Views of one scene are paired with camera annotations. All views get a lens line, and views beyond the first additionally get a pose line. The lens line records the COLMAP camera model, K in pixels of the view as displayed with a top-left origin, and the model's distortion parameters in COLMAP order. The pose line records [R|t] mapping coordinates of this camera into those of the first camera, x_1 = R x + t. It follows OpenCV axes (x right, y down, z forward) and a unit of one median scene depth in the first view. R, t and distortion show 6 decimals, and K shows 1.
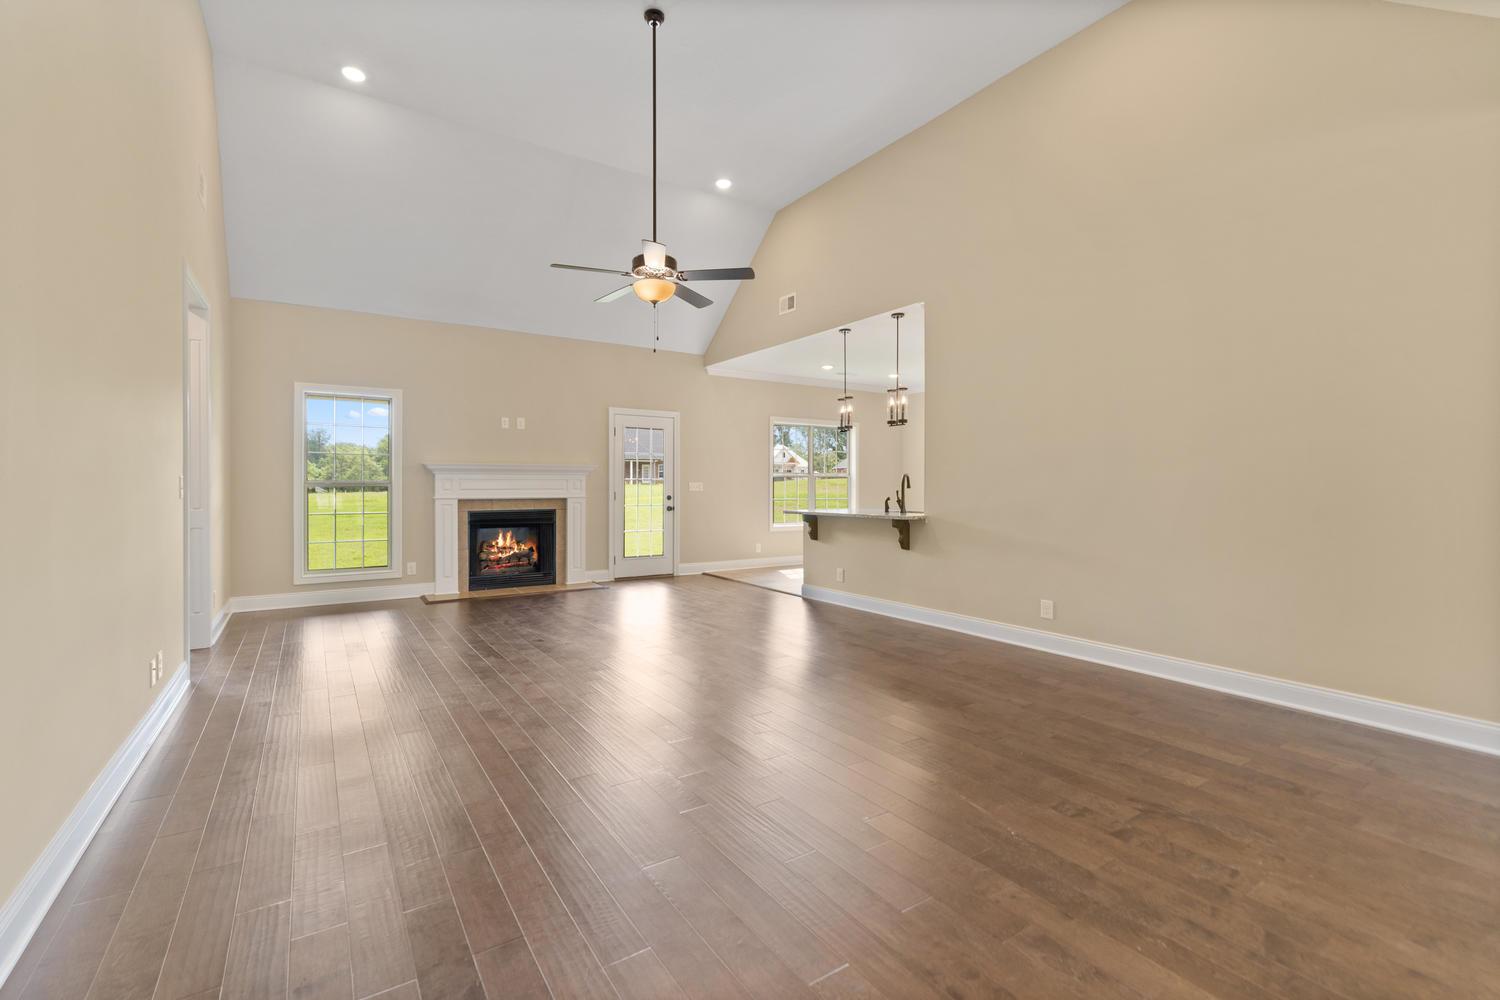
lens RADIAL K [[697.2, 0, 748.7], [0, 697.2, 484.5], [0, 0, 1]] dist [0.005955, 0.002199]
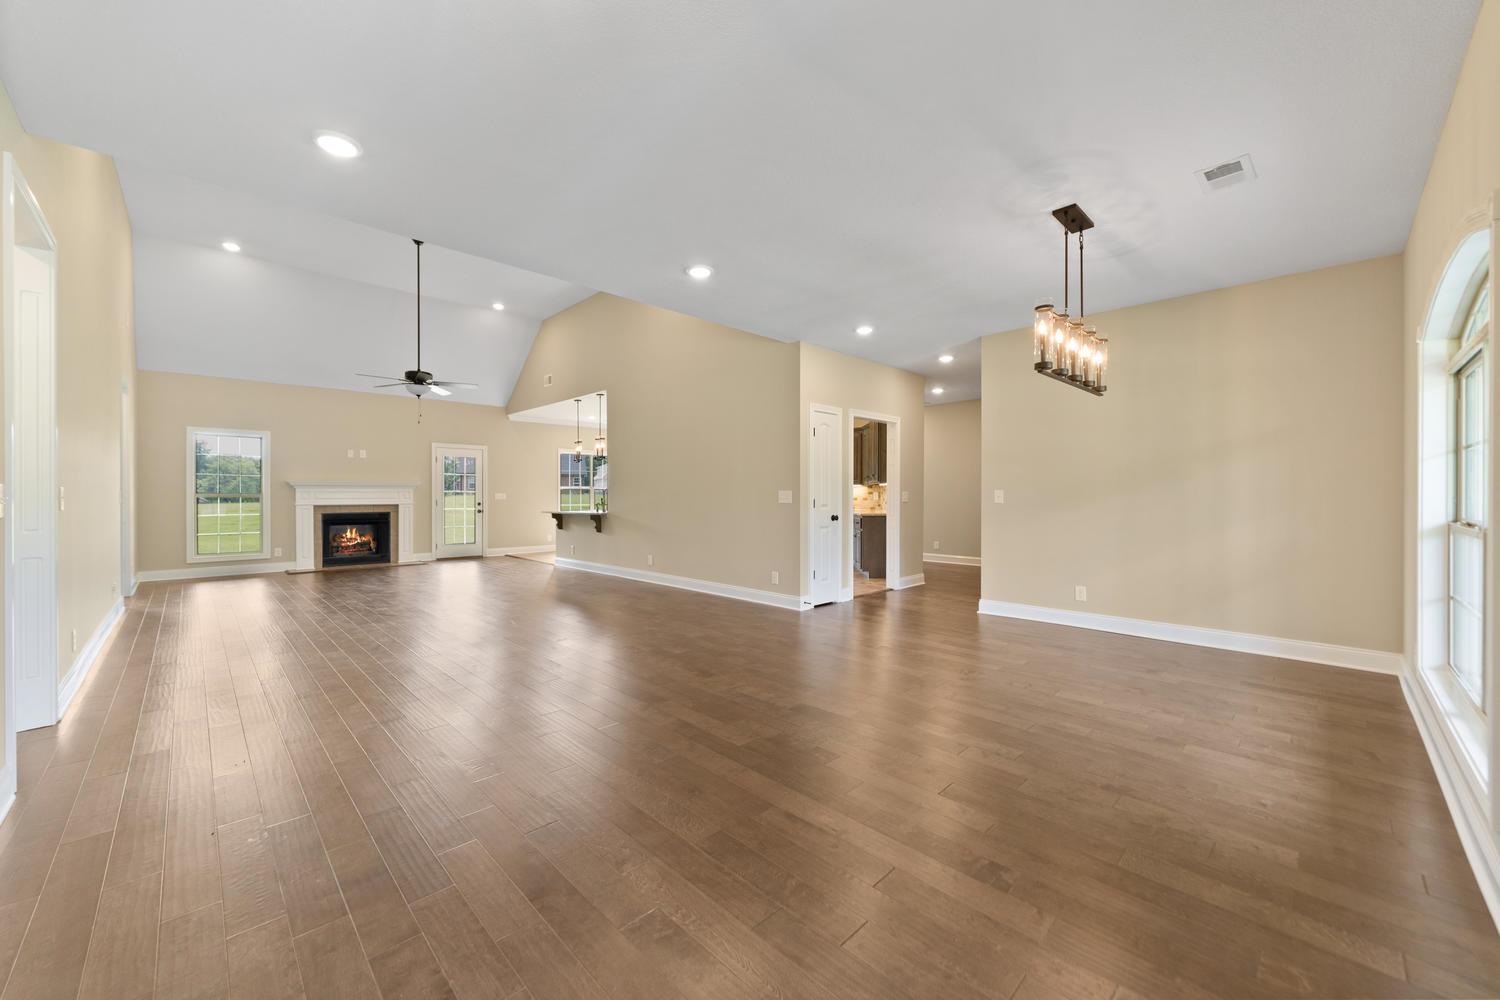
lens RADIAL K [[591.3, 0, 765.1], [0, 591.3, 499.2], [0, 0, 1]] dist [-0.014463, -0.000495]
pose [[0.976220, -0.004116, 0.216742, 0.237948], [0.002238, 0.999958, 0.008913, -0.001023], [-0.216769, -0.008216, 0.976188, -0.402121]]
